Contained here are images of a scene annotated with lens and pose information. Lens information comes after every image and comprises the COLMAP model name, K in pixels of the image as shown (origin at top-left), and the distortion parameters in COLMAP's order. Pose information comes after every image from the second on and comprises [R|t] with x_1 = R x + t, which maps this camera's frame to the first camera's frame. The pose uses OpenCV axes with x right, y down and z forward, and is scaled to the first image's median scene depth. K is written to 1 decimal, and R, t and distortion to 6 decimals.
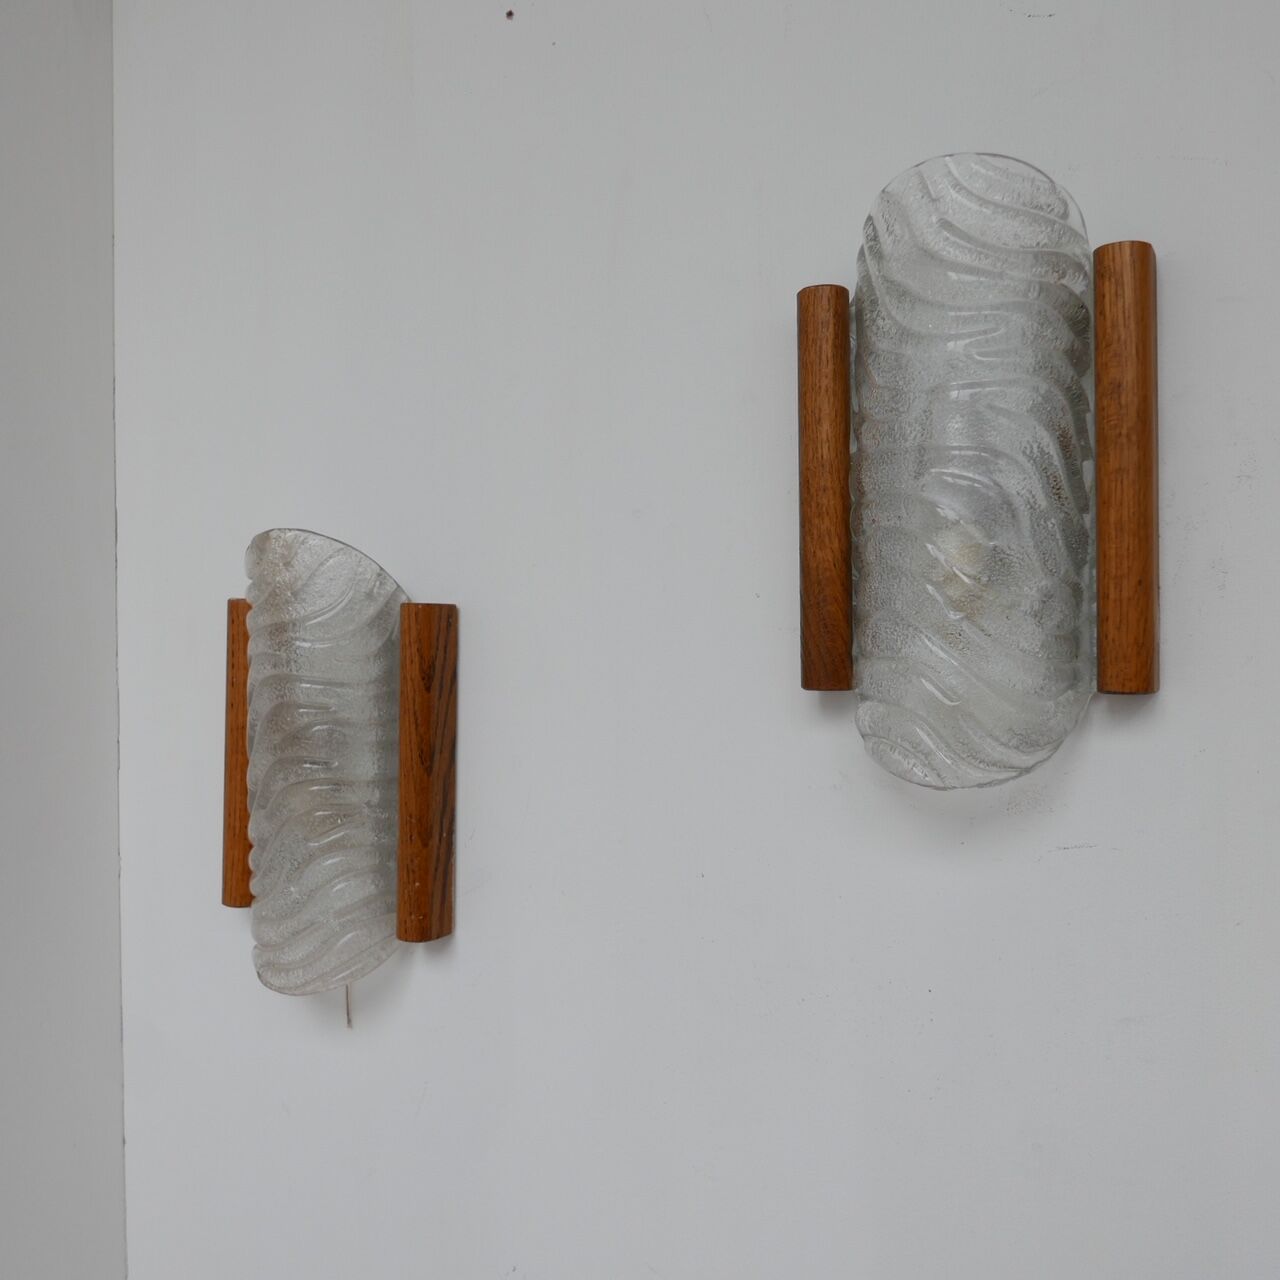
lens RADIAL K [[1222.5, 0, 640.0], [0, 1222.5, 640.0], [0, 0, 1]] dist [-0.041908, 0.047008]
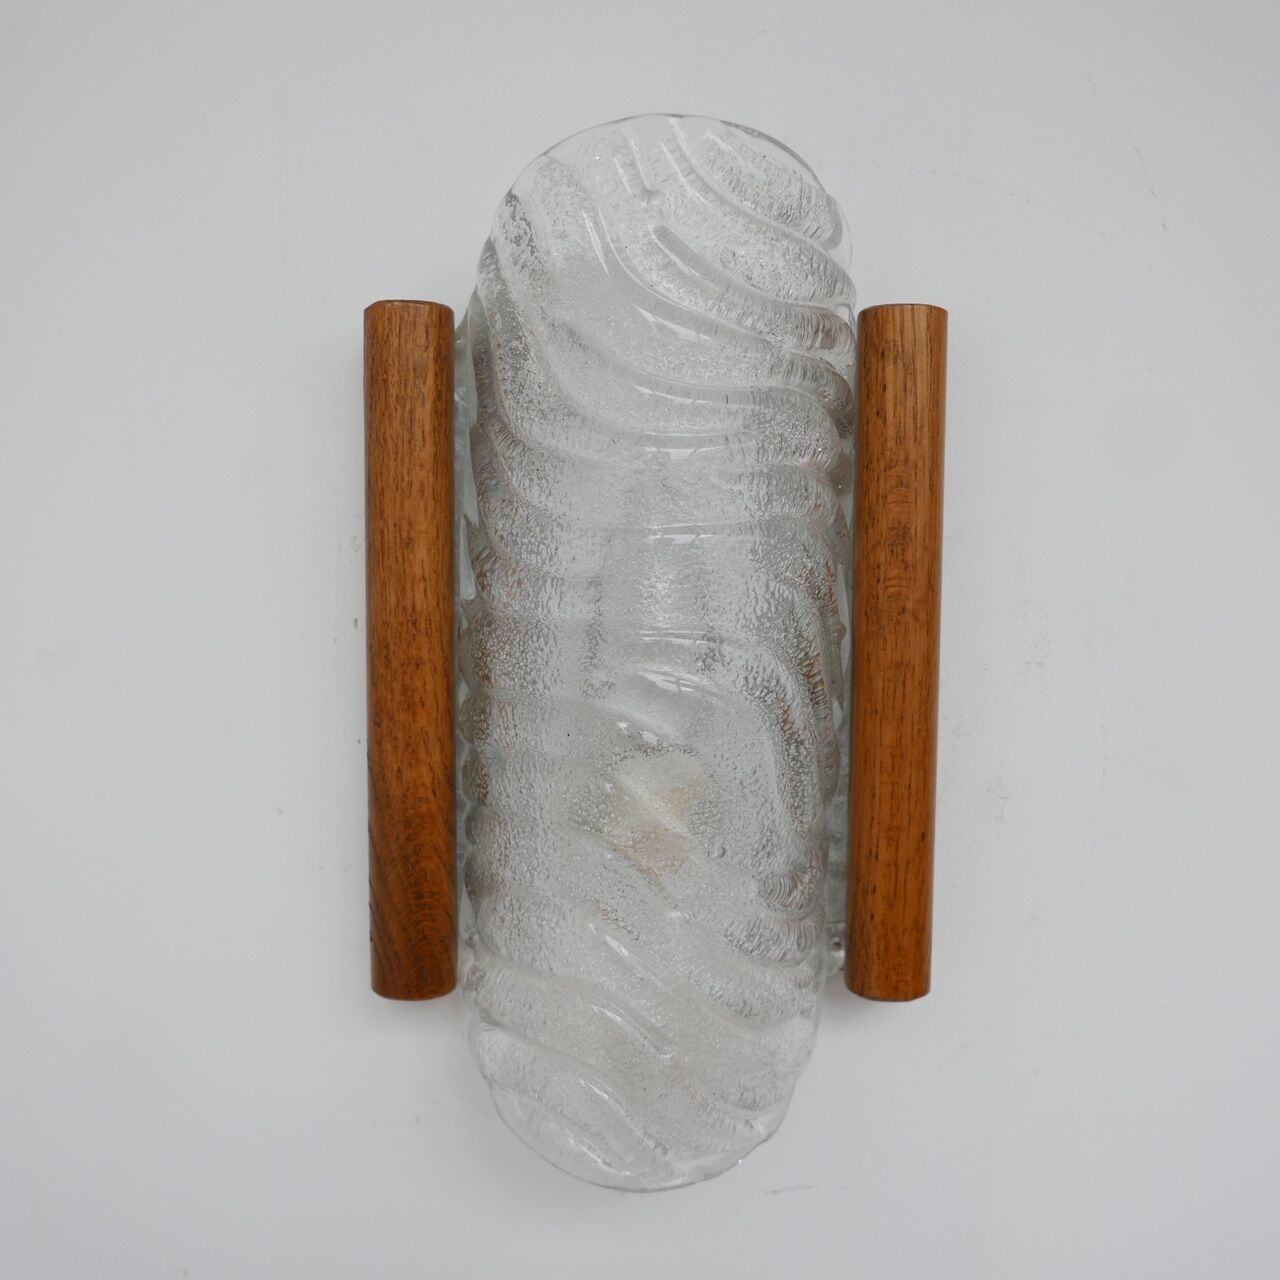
lens RADIAL K [[1222.5, 0, 640.0], [0, 1222.5, 640.0], [0, 0, 1]] dist [-0.041908, 0.047008]
pose [[0.880823, -0.021533, 0.472955, -0.028194], [-0.010598, 0.997818, 0.065168, -0.173023], [-0.473326, -0.062414, 0.878673, 0.446651]]
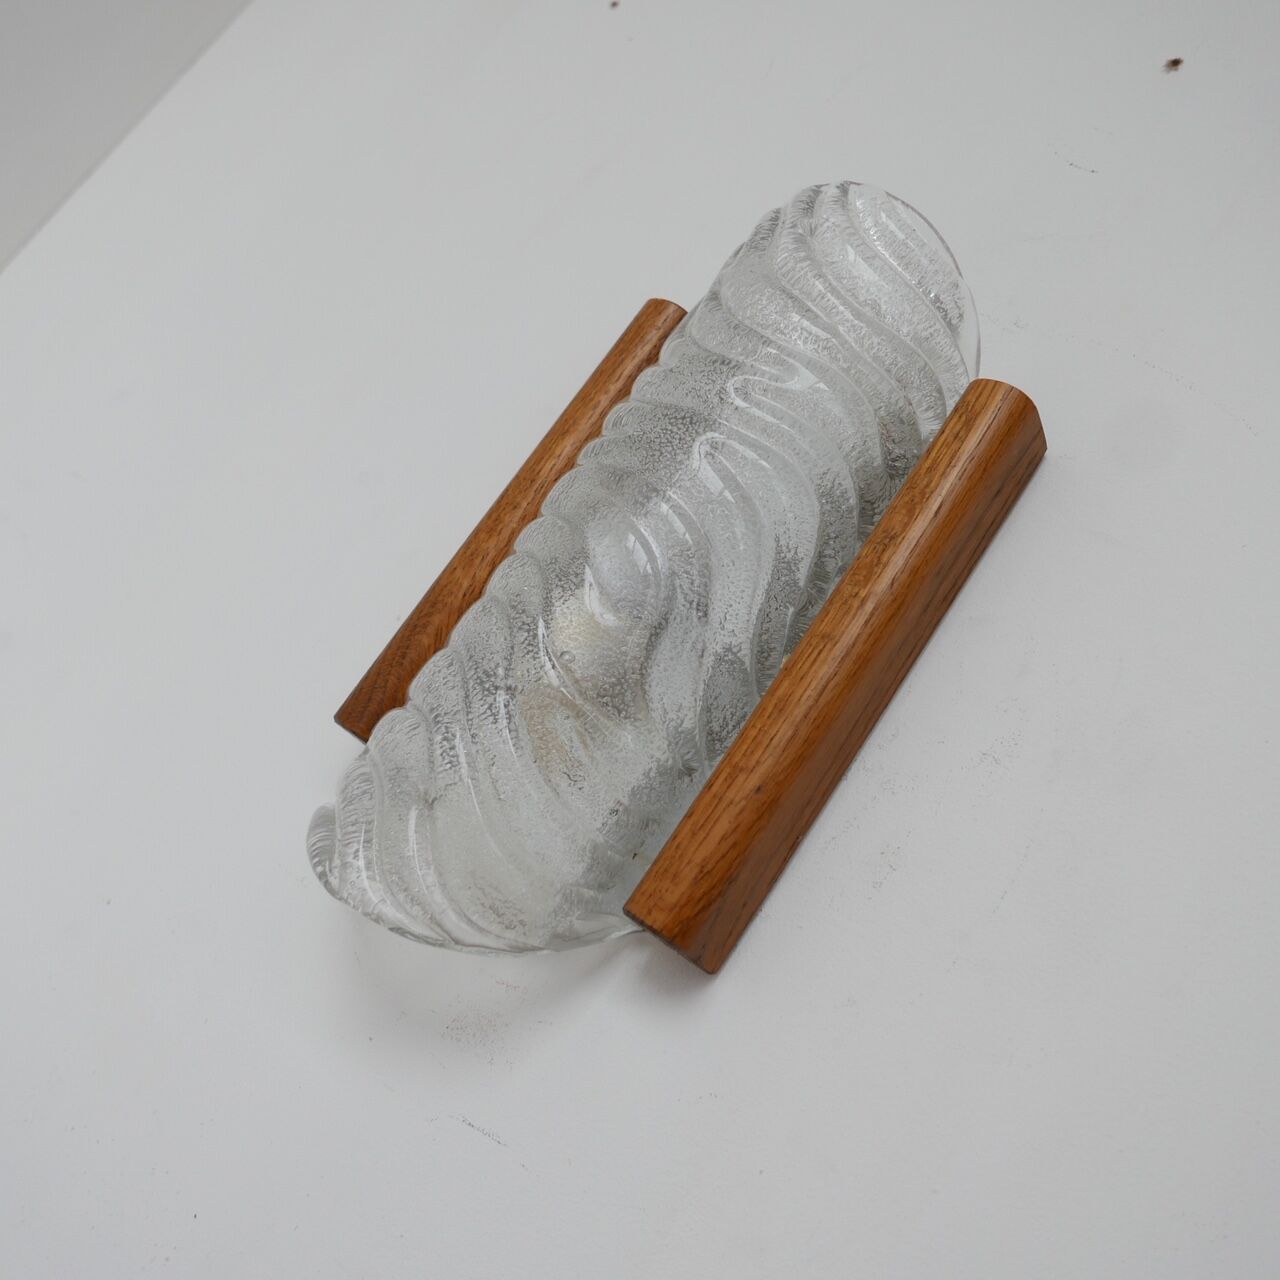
lens RADIAL K [[1222.5, 0, 640.0], [0, 1222.5, 640.0], [0, 0, 1]] dist [-0.041908, 0.047008]
pose [[0.823515, 0.542813, -0.164856, 0.376988], [-0.567252, 0.791499, -0.227496, 0.064322], [0.006995, 0.280861, 0.959723, 0.319824]]
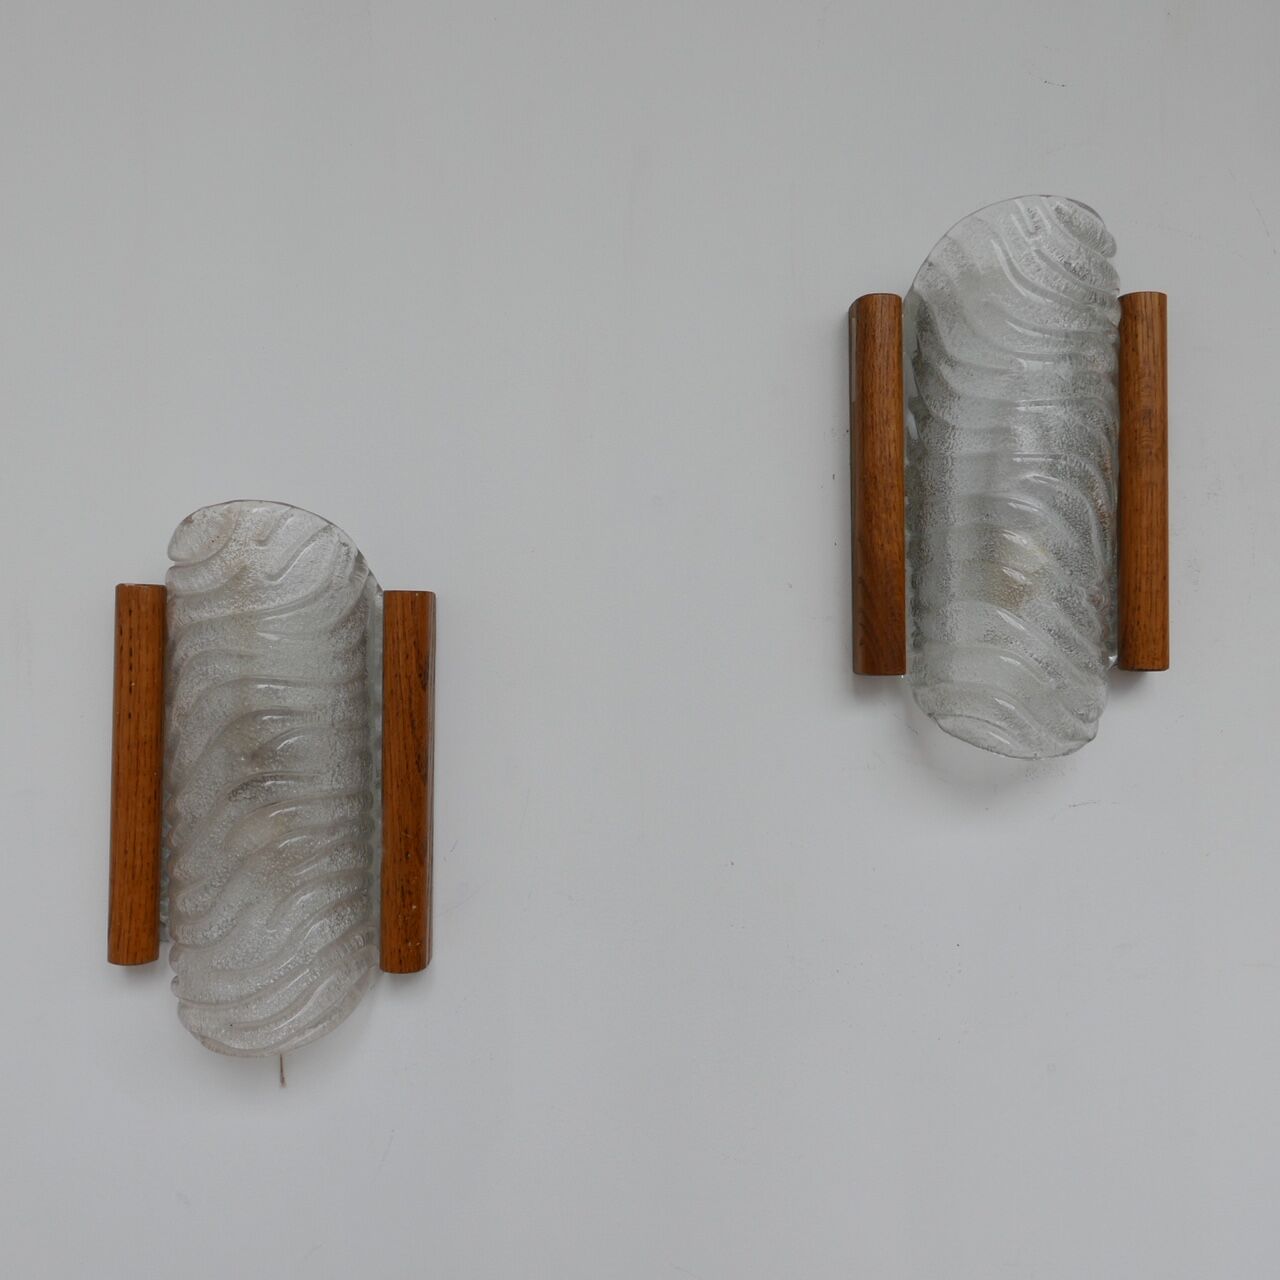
lens RADIAL K [[1222.5, 0, 640.0], [0, 1222.5, 640.0], [0, 0, 1]] dist [-0.041908, 0.047008]
pose [[0.880646, -0.009781, 0.473673, -0.547990], [0.009021, 0.999952, 0.003876, 0.004449], [-0.473688, 0.000859, 0.880692, 0.167249]]
